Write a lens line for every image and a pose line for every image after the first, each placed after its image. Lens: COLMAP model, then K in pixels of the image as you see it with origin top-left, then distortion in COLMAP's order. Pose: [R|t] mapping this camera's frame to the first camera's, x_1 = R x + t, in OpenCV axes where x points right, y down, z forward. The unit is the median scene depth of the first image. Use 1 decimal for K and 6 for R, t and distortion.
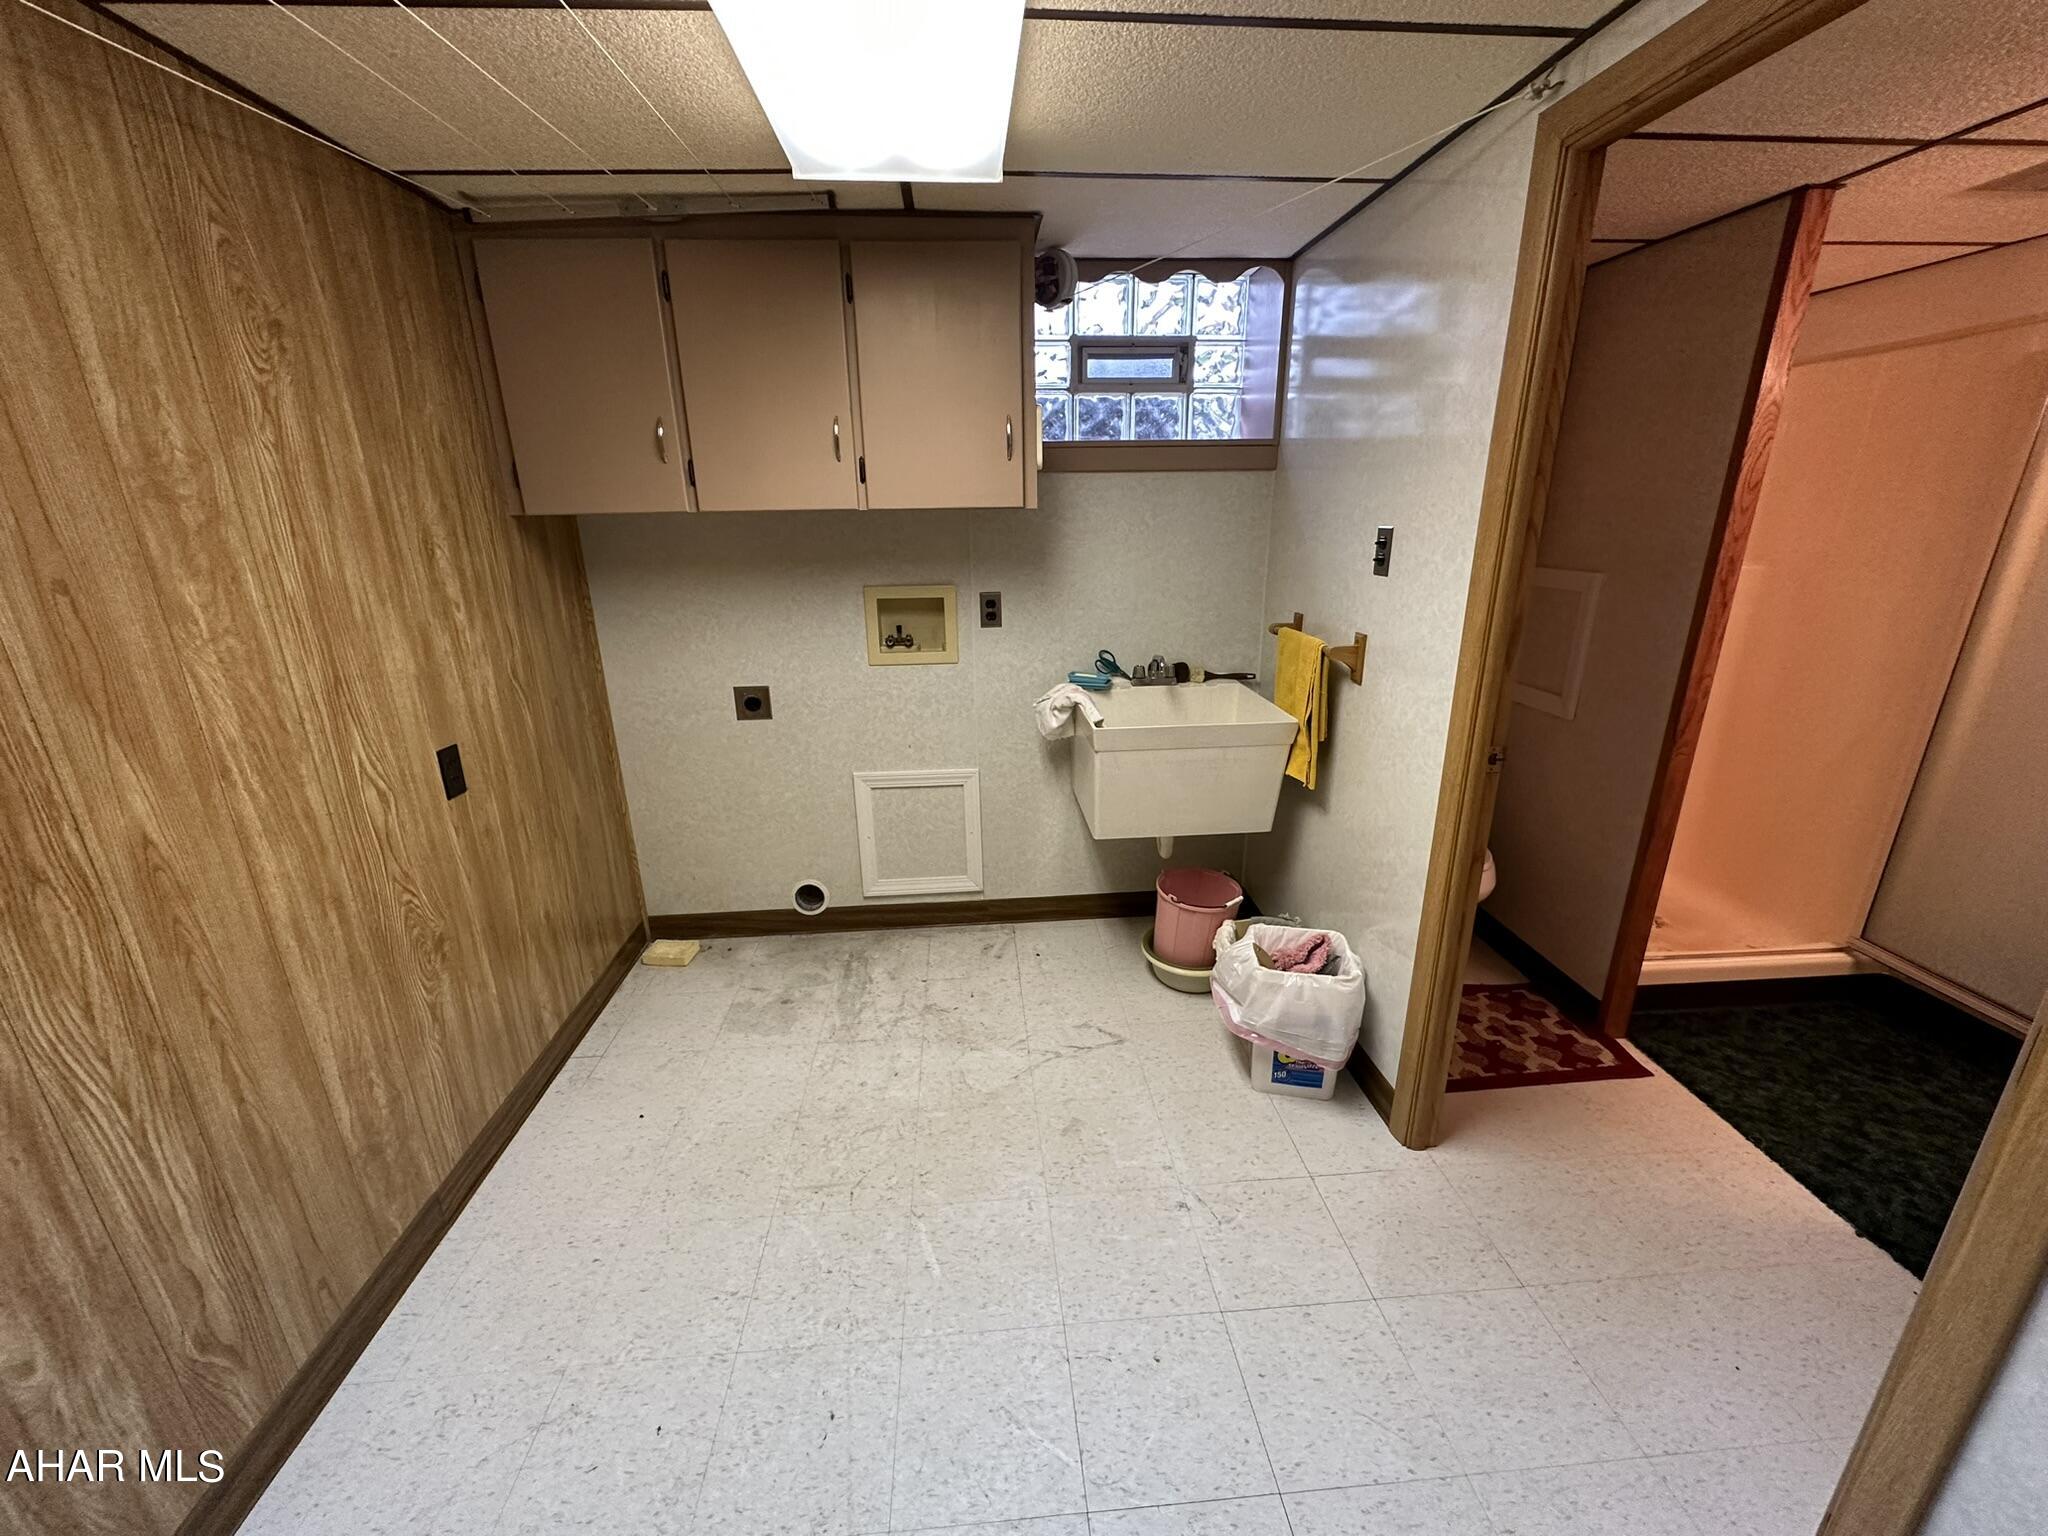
lens RADIAL K [[815.1, 0, 1024.7], [0, 815.1, 772.0], [0, 0, 1]] dist [-0.001335, 0.000170]
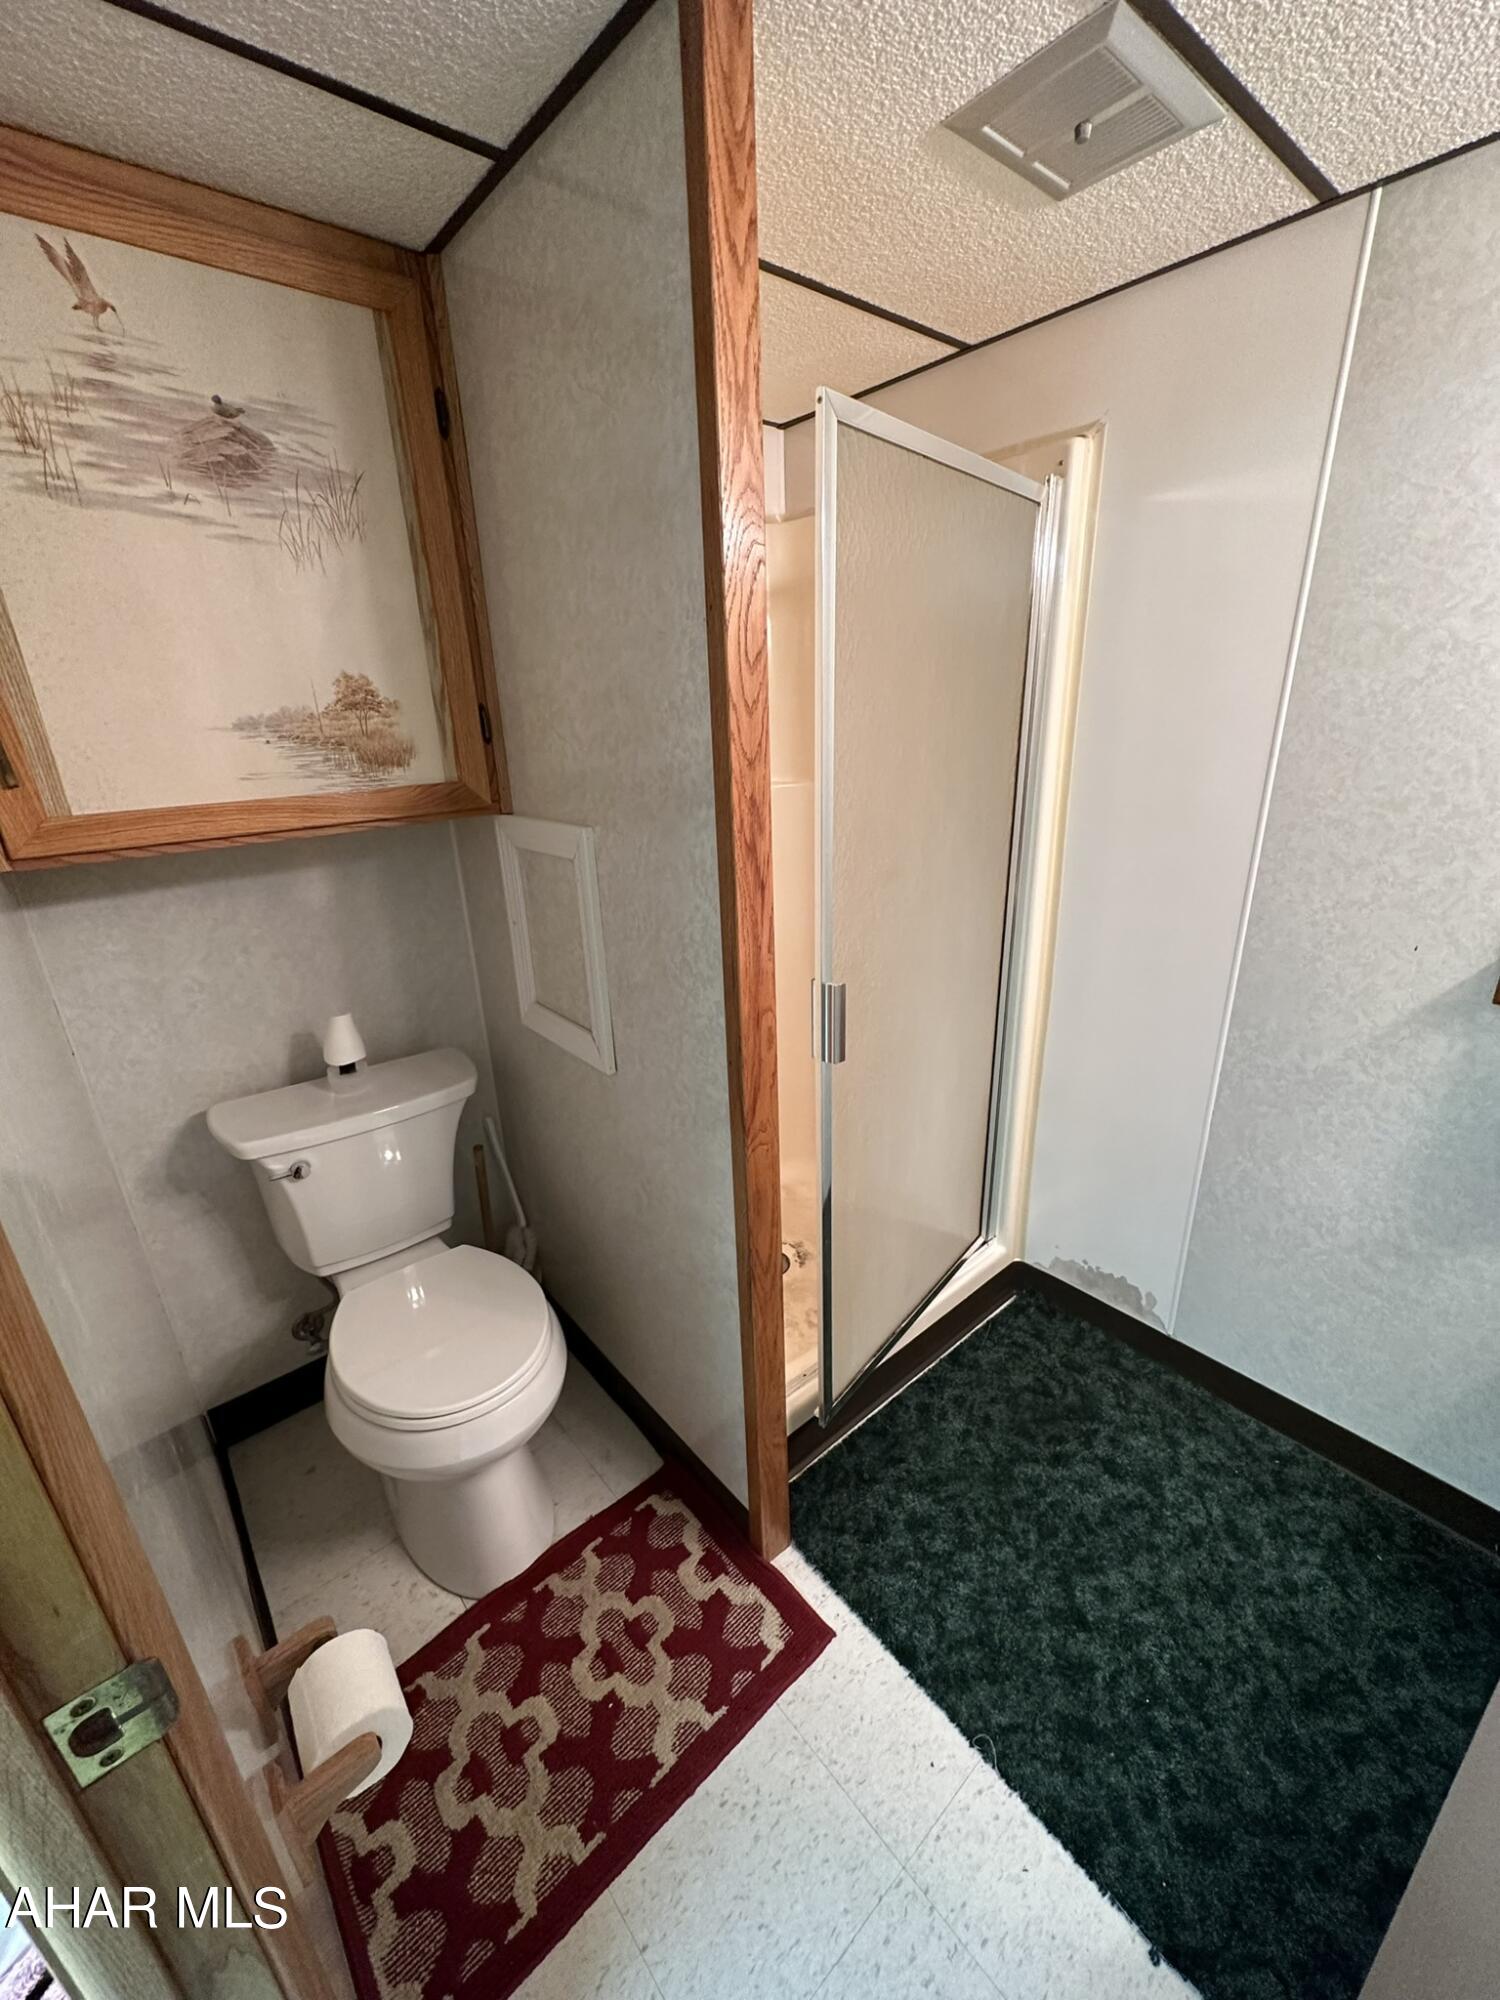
lens RADIAL K [[796.0, 0, 745.1], [0, 796.0, 997.9], [0, 0, 1]] dist [-0.001335, 0.000170]
pose [[0.807637, -0.217078, 0.548270, 0.498100], [0.205728, 0.975082, 0.083017, -0.162790], [-0.552629, 0.045747, 0.832171, 0.521867]]
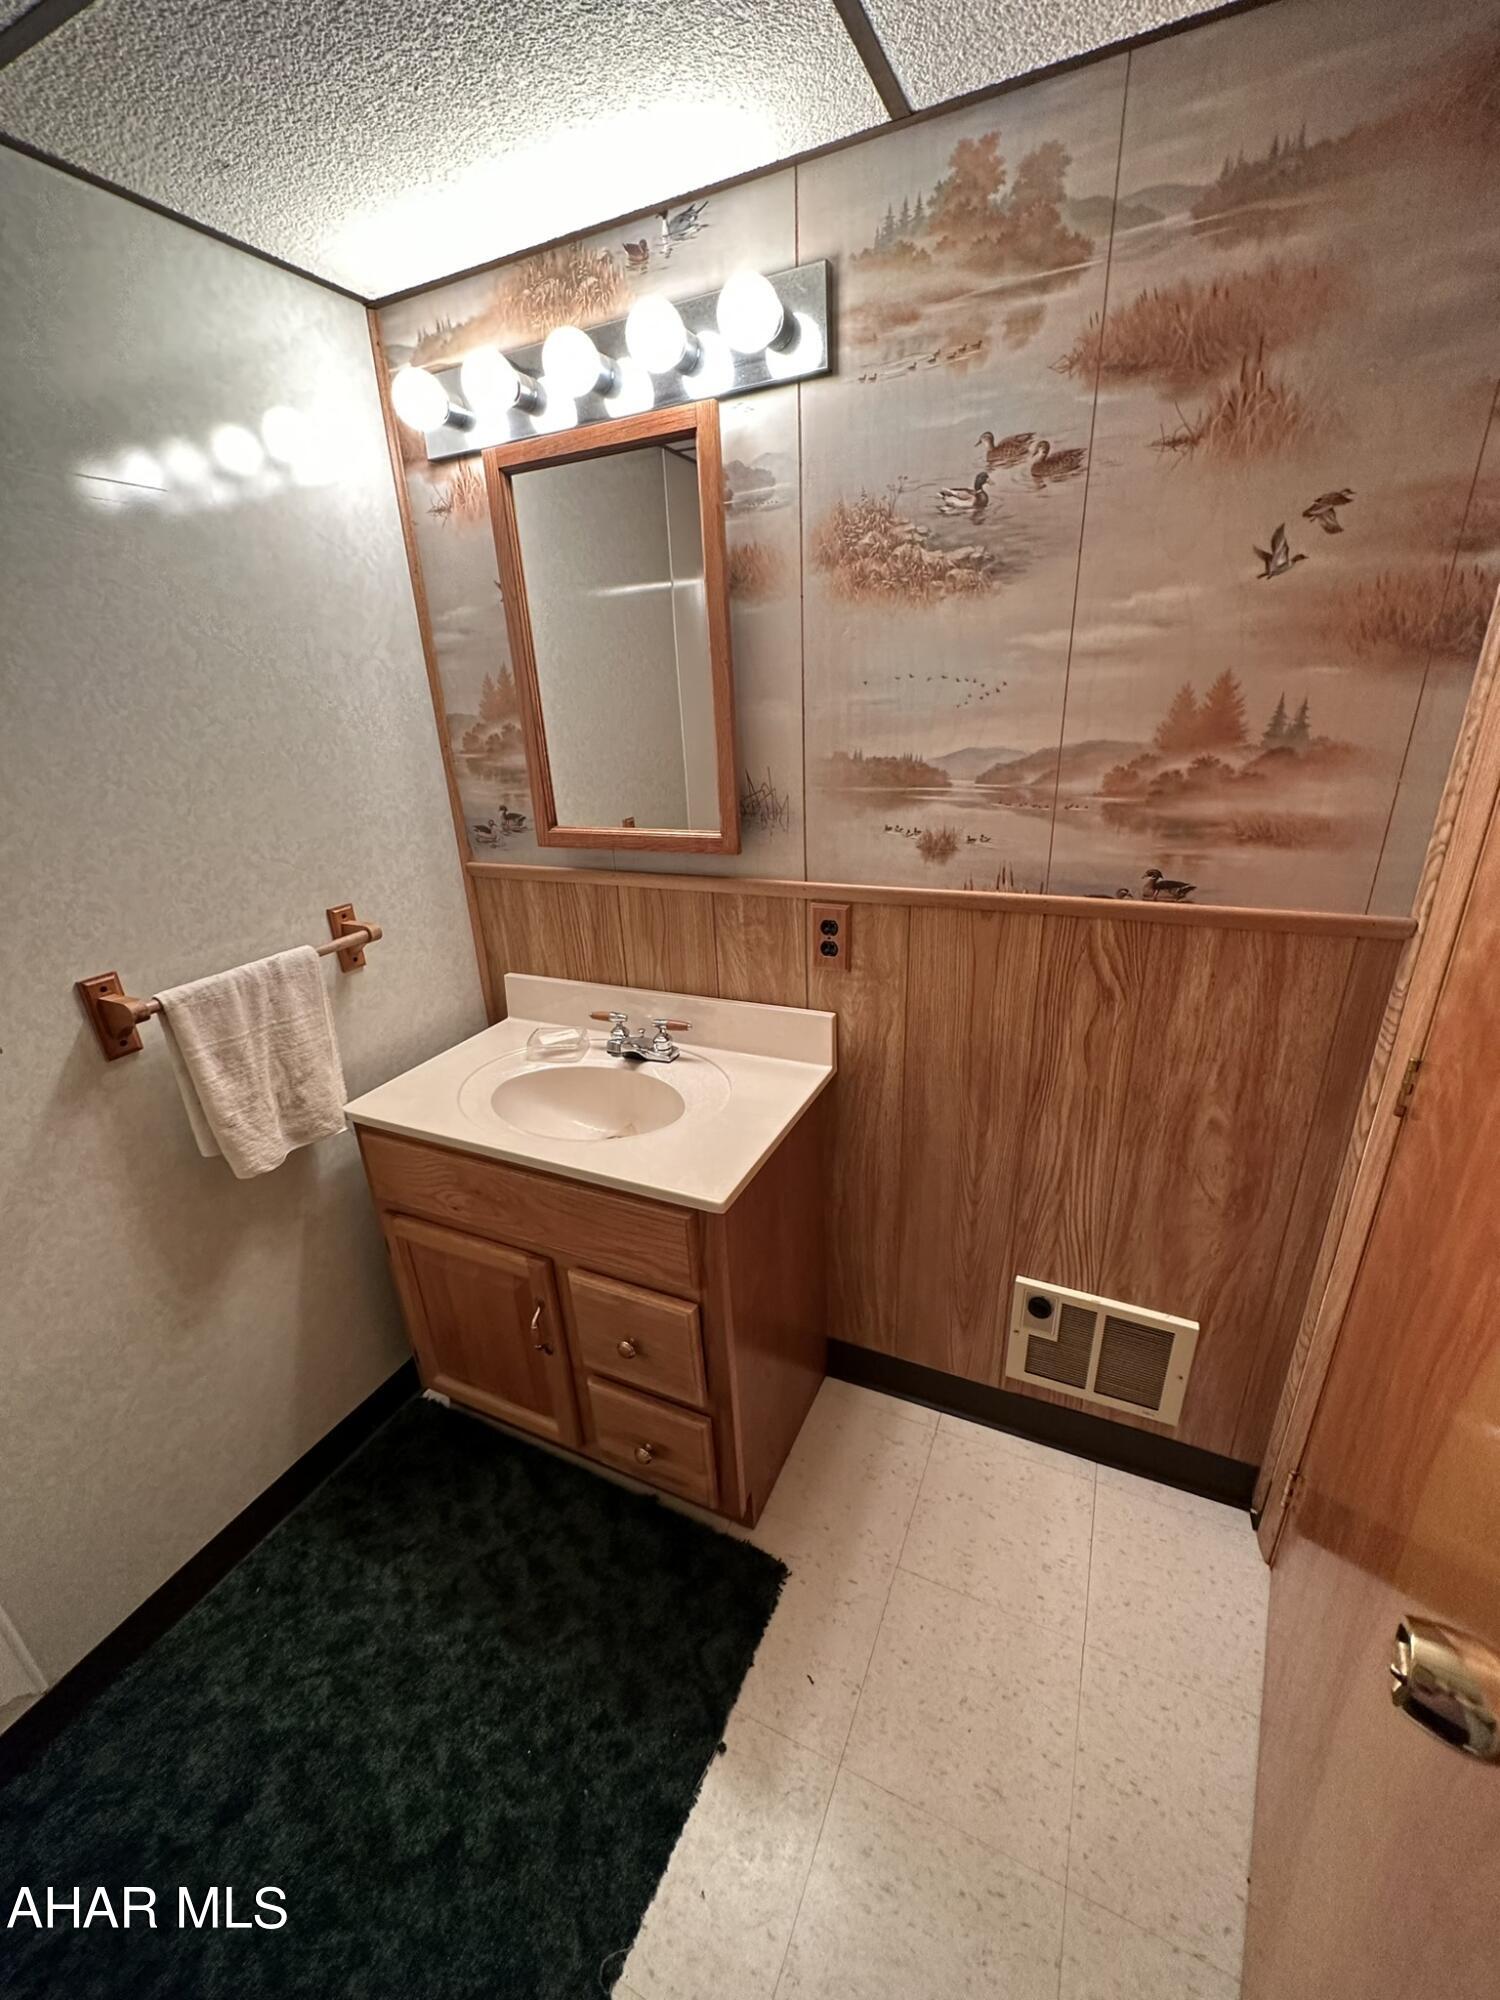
lens RADIAL K [[796.0, 0, 745.1], [0, 796.0, 997.9], [0, 0, 1]] dist [-0.001335, 0.000170]
pose [[-0.866094, -0.132952, 0.481877, 0.606447], [0.206169, 0.783171, 0.586633, -0.265364], [-0.455386, 0.607427, -0.650889, 0.827799]]
